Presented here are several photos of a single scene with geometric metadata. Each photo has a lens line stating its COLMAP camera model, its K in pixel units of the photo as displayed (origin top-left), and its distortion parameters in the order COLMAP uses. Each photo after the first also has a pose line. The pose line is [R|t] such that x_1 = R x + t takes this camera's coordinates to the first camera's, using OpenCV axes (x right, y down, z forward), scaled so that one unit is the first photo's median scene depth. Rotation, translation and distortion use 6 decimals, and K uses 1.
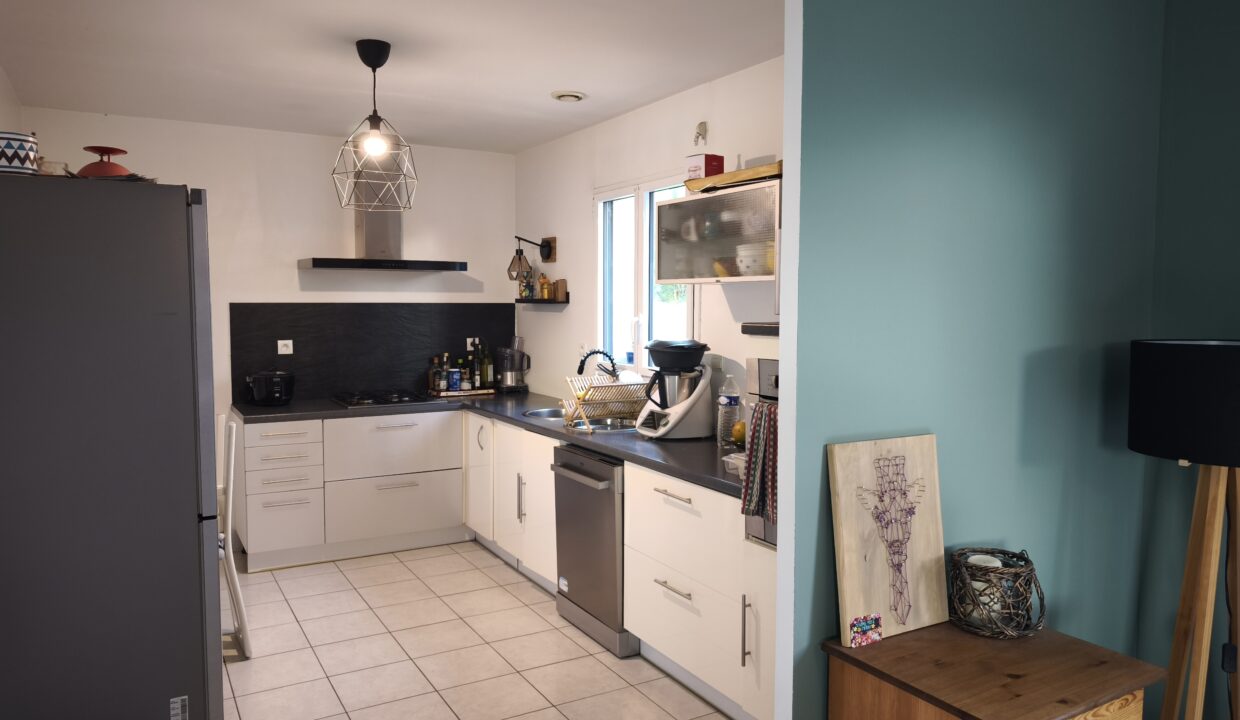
lens RADIAL K [[841.1, 0, 618.9], [0, 841.1, 361.2], [0, 0, 1]] dist [0.007490, 0.001158]
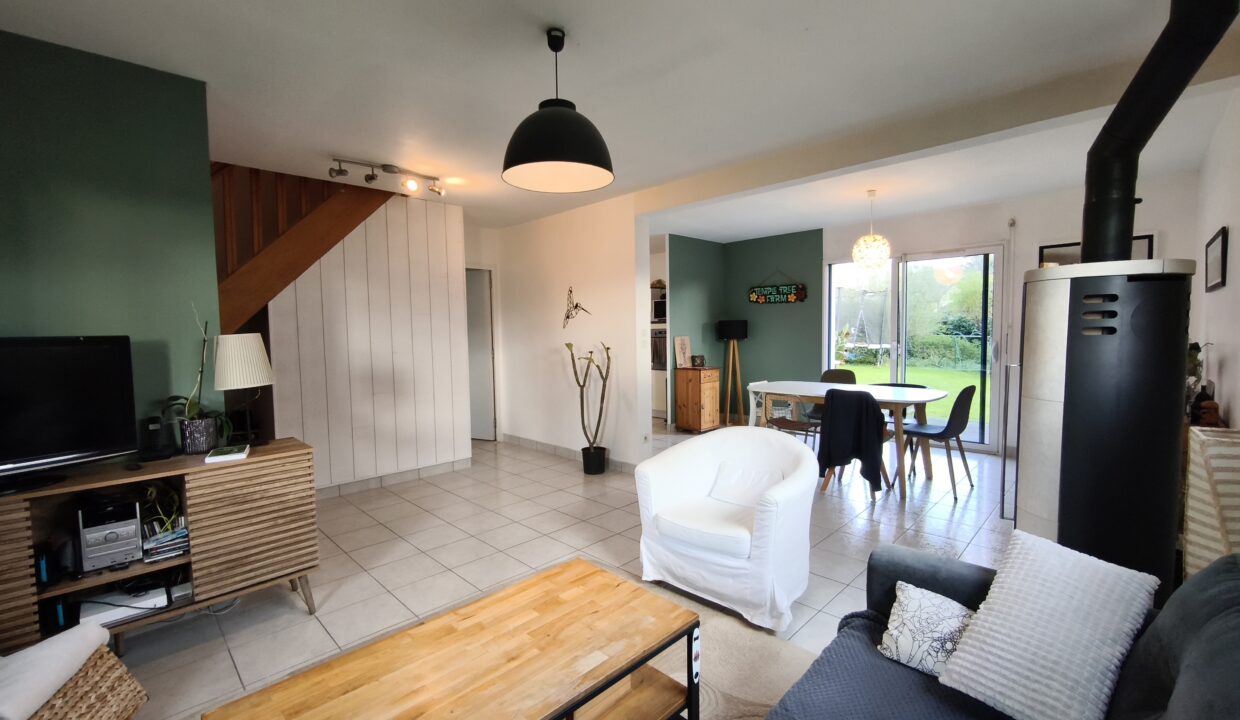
lens RADIAL K [[518.4, 0, 619.1], [0, 518.4, 359.8], [0, 0, 1]] dist [-0.002103, -0.000053]
pose [[0.966417, -0.029504, 0.255278, -1.110301], [0.033253, 0.999393, -0.010380, 0.286799], [-0.254817, 0.018520, 0.966812, -2.573477]]
